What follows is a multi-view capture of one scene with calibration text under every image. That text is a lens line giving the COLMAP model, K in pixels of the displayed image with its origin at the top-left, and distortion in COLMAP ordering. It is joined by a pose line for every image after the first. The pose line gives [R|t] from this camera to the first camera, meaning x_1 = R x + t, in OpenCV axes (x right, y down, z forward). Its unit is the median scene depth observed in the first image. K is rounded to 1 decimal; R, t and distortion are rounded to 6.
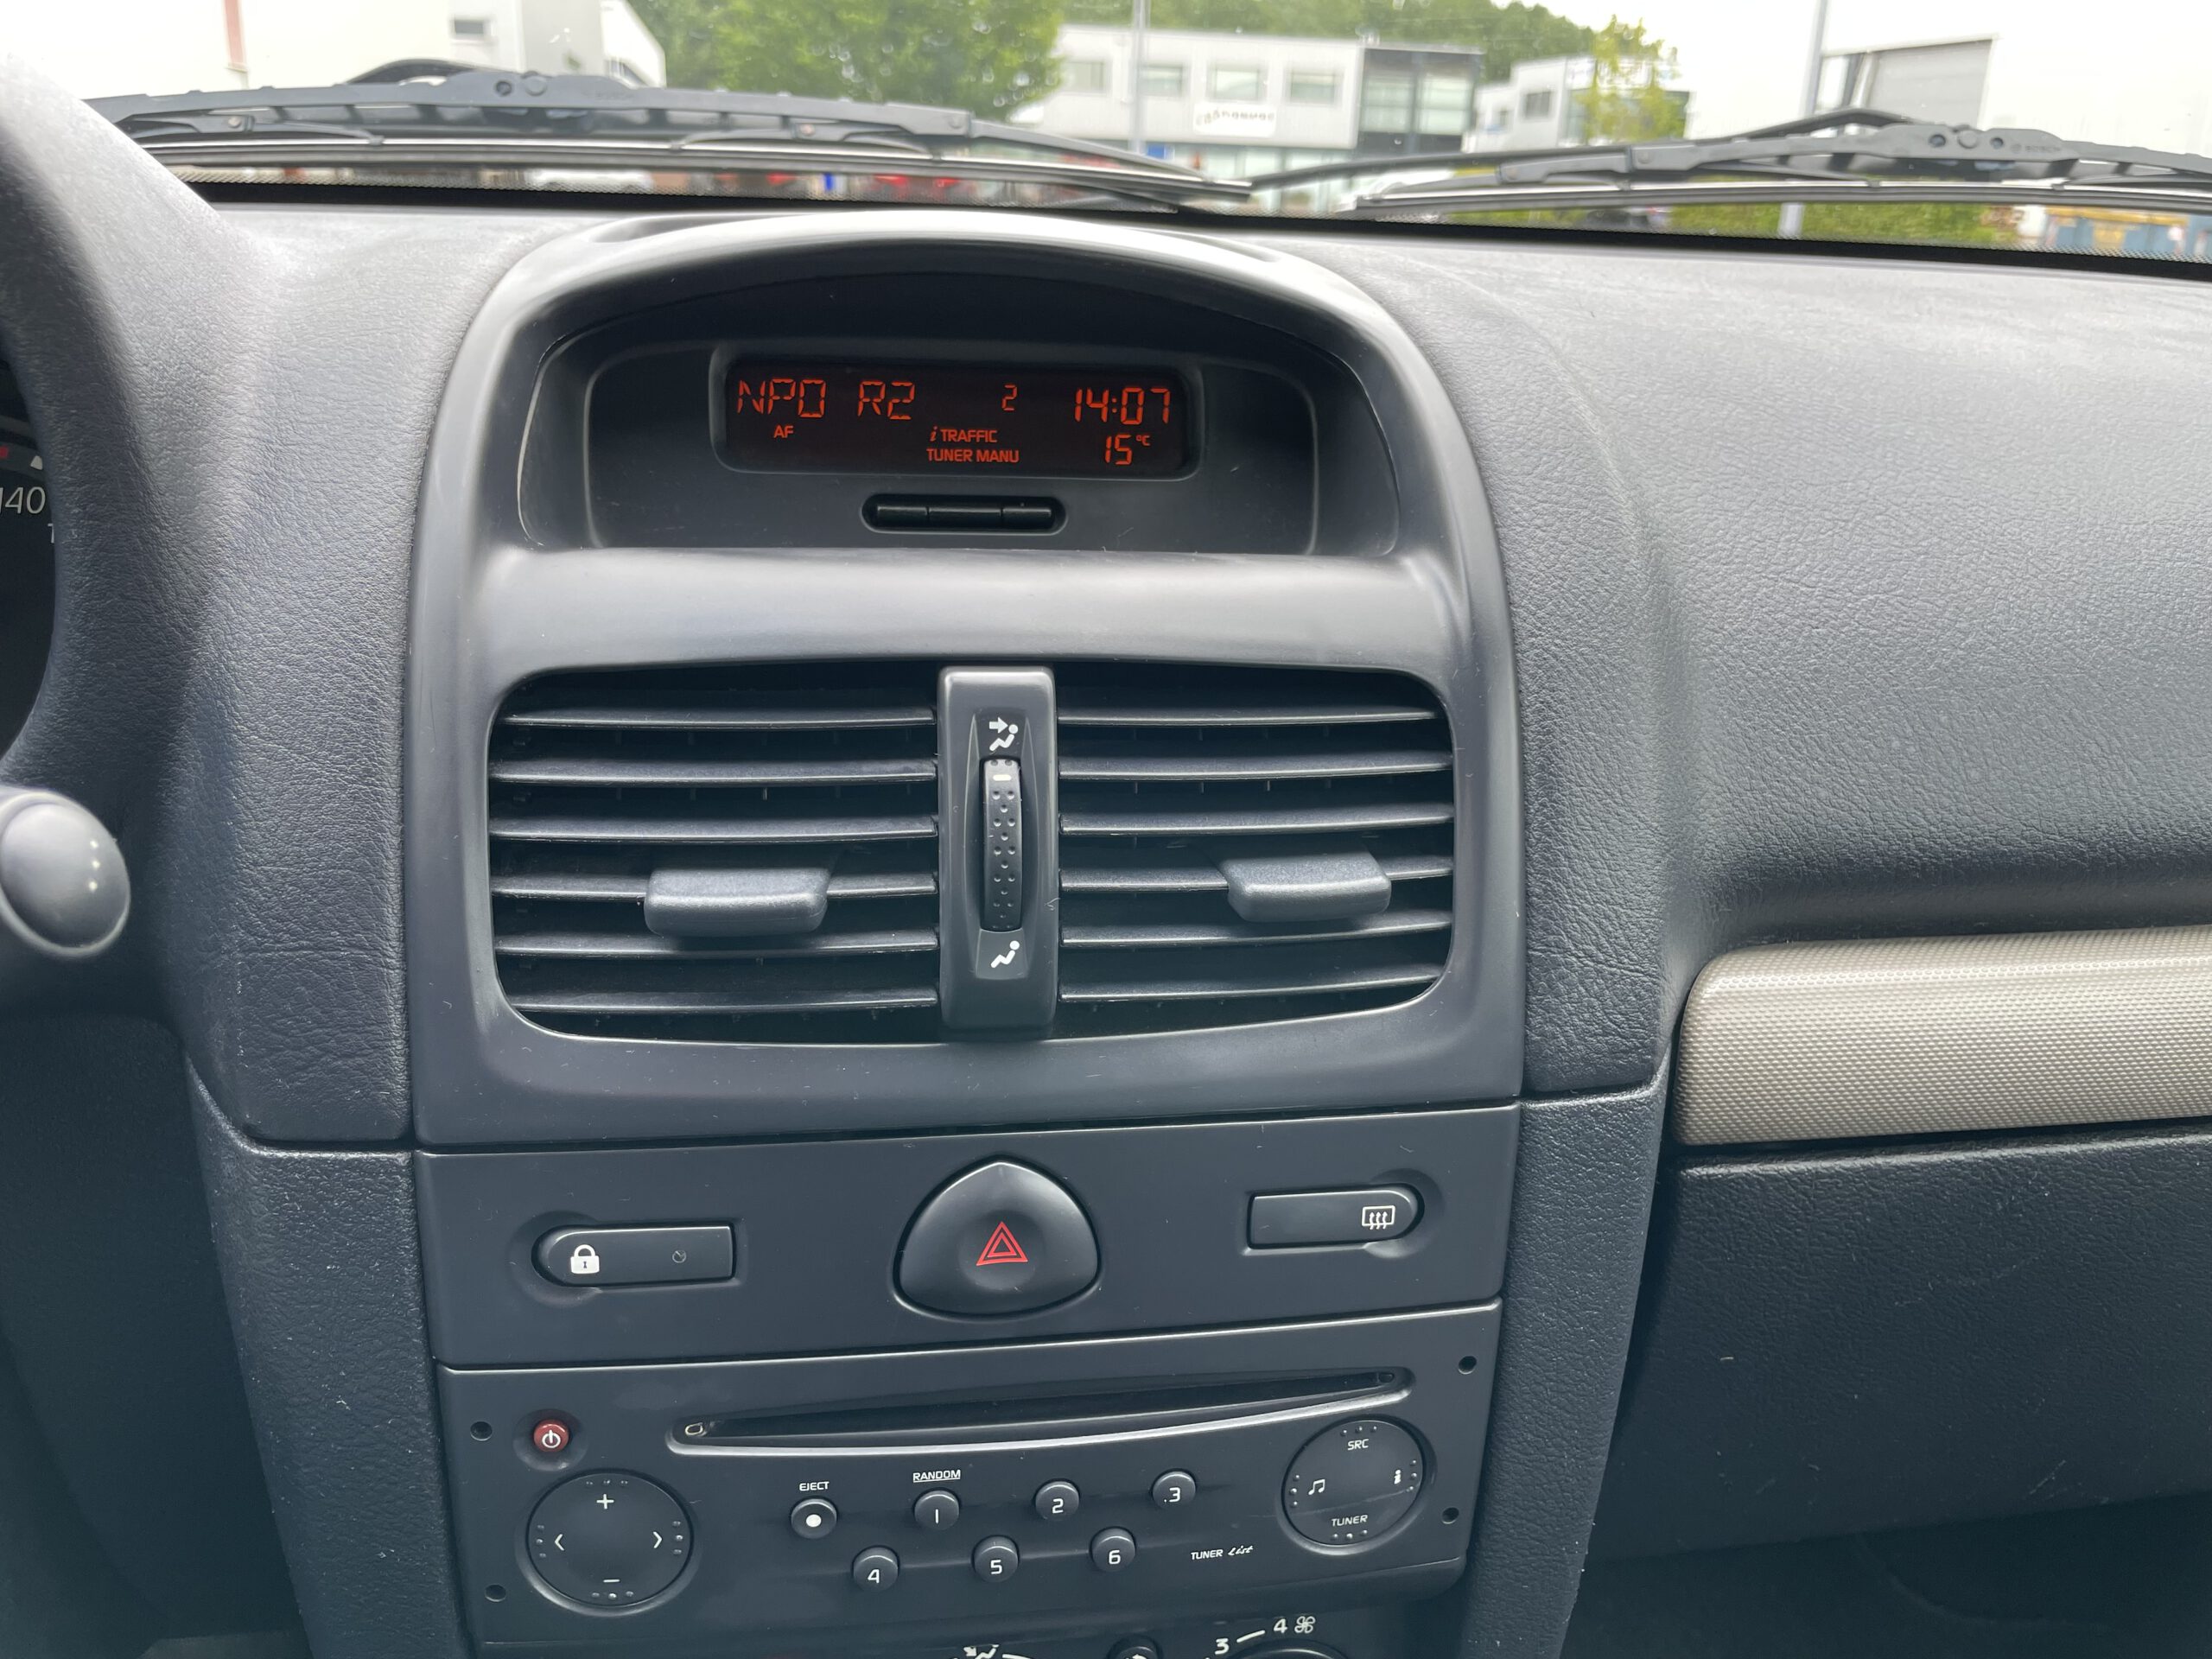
lens RADIAL K [[1695.6, 0, 1109.9], [0, 1695.6, 810.5], [0, 0, 1]] dist [0.076859, -0.110201]
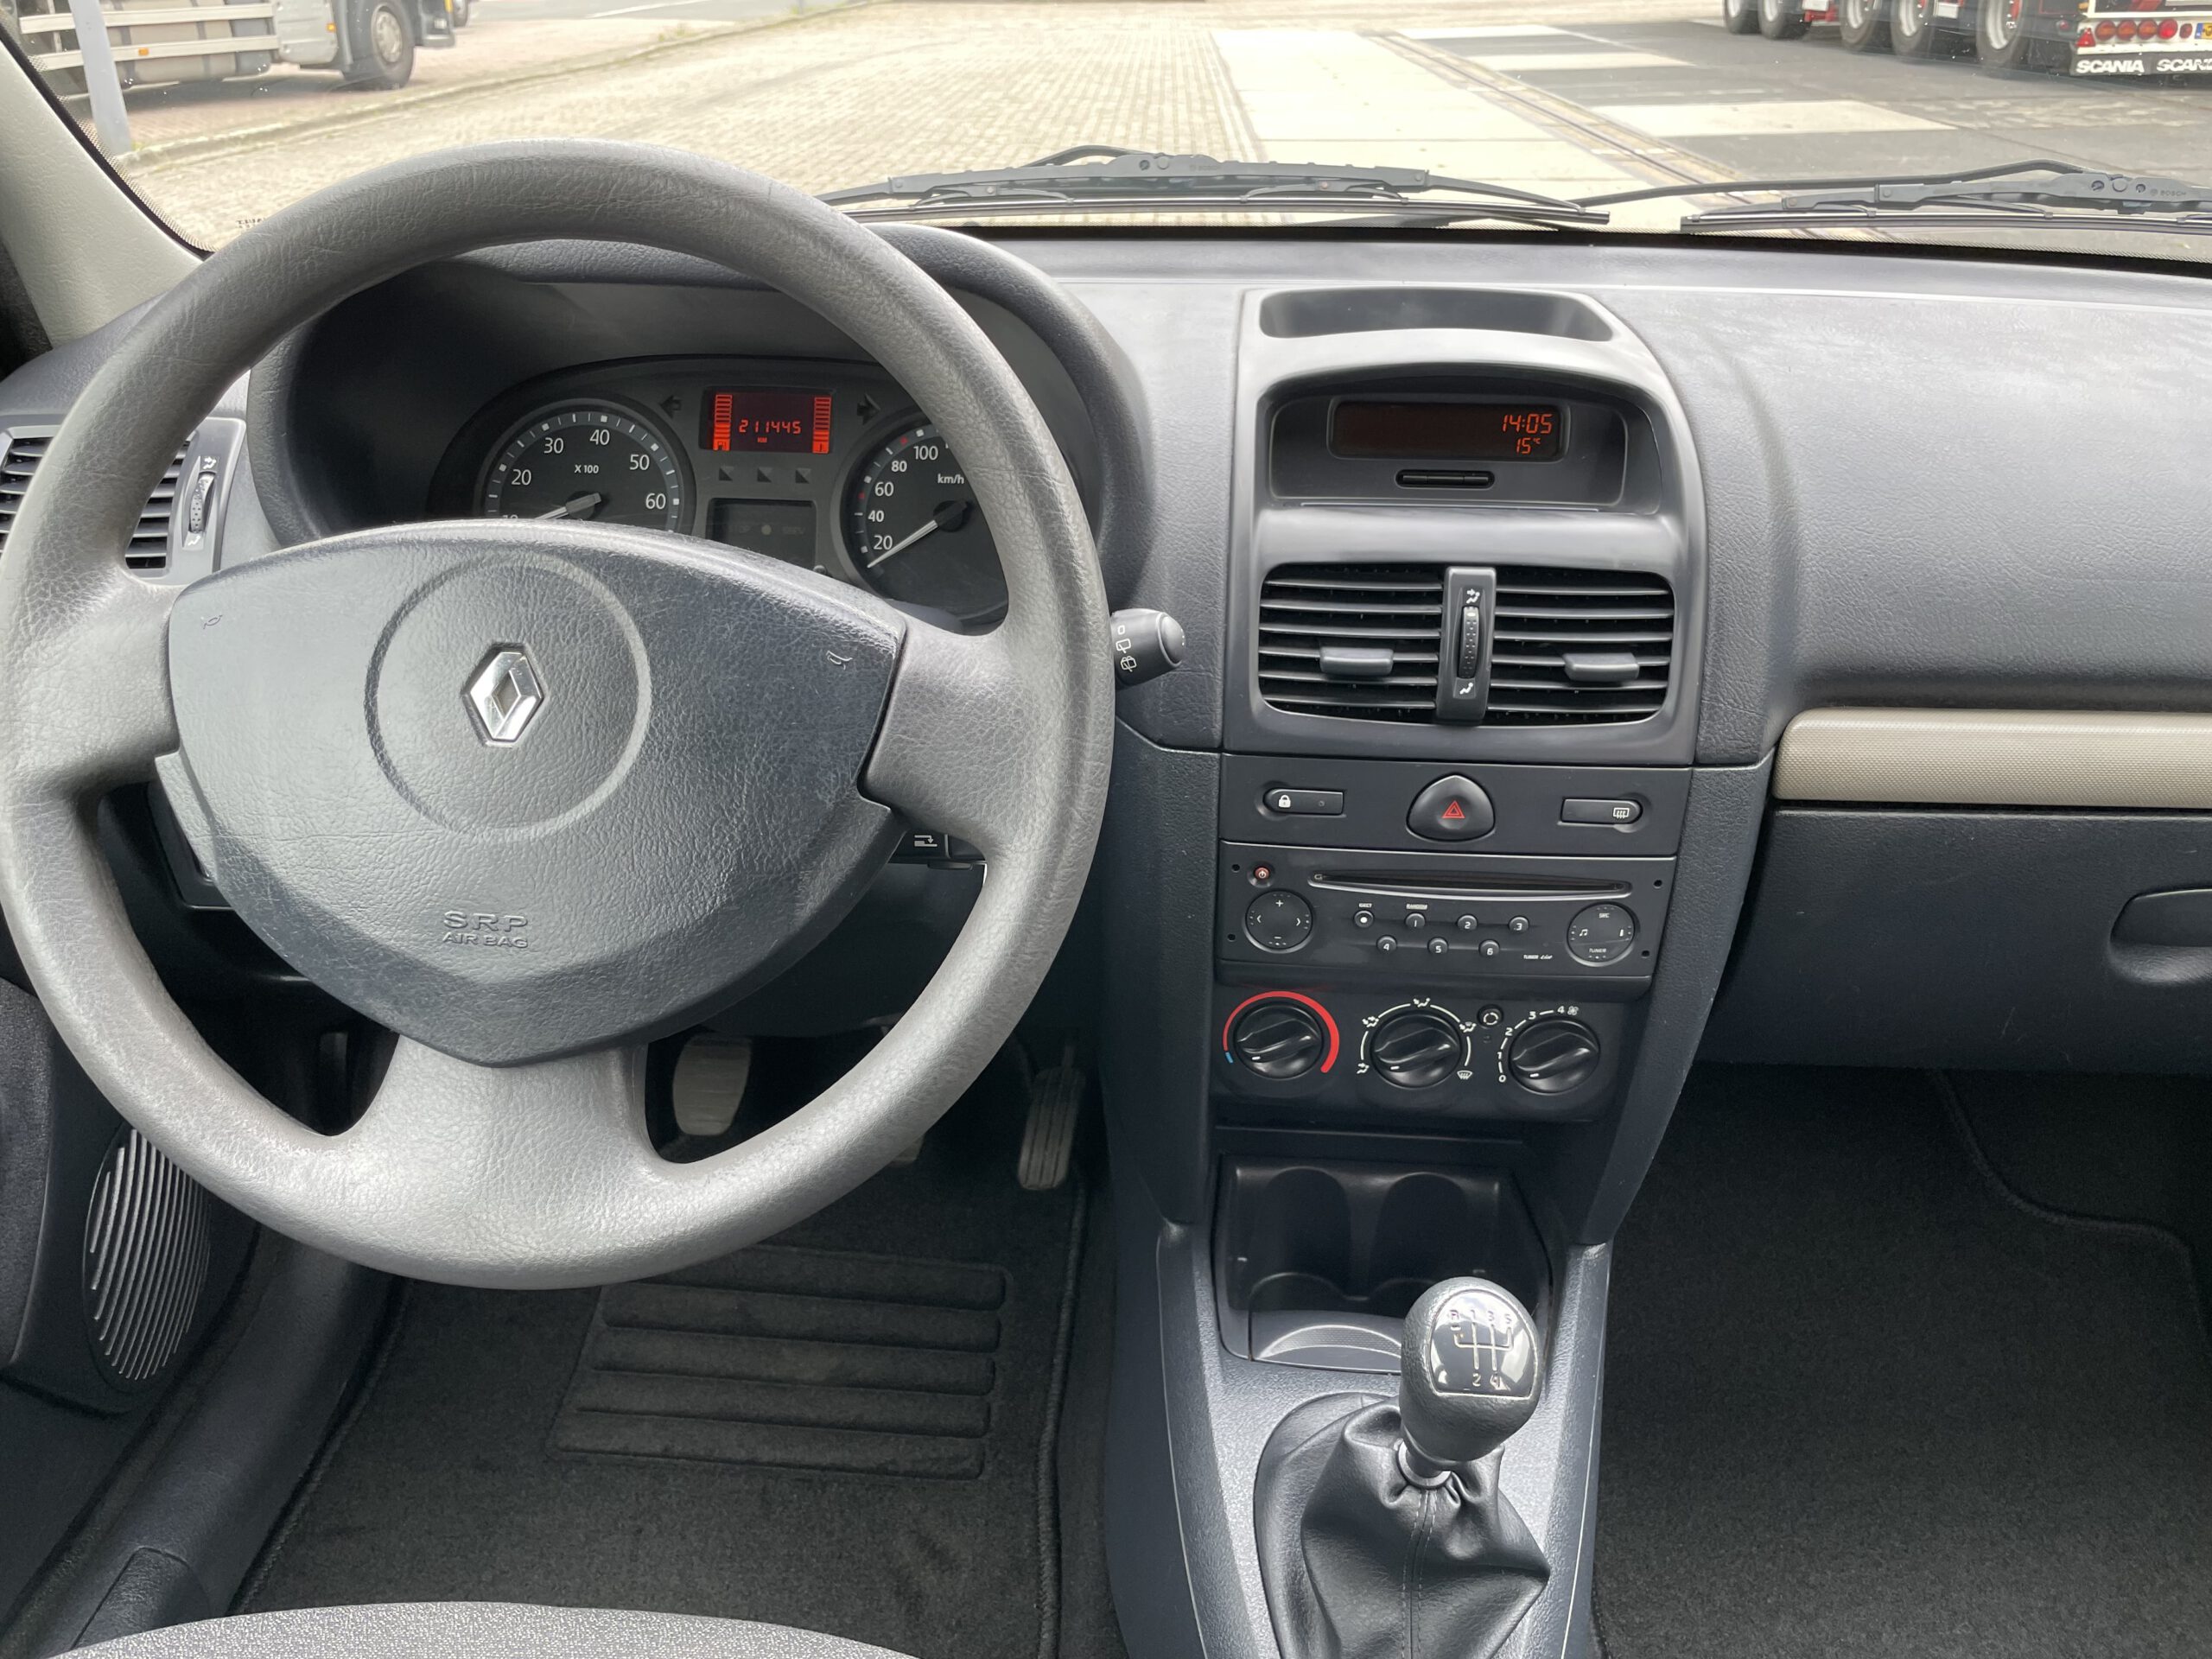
lens RADIAL K [[1695.6, 0, 1090.2], [0, 1695.6, 802.2], [0, 0, 1]] dist [0.076859, -0.110201]
pose [[0.980858, 0.065846, -0.183256, -0.121871], [-0.043027, 0.991119, 0.125822, -0.032830], [0.189914, -0.115529, 0.974980, -1.359348]]
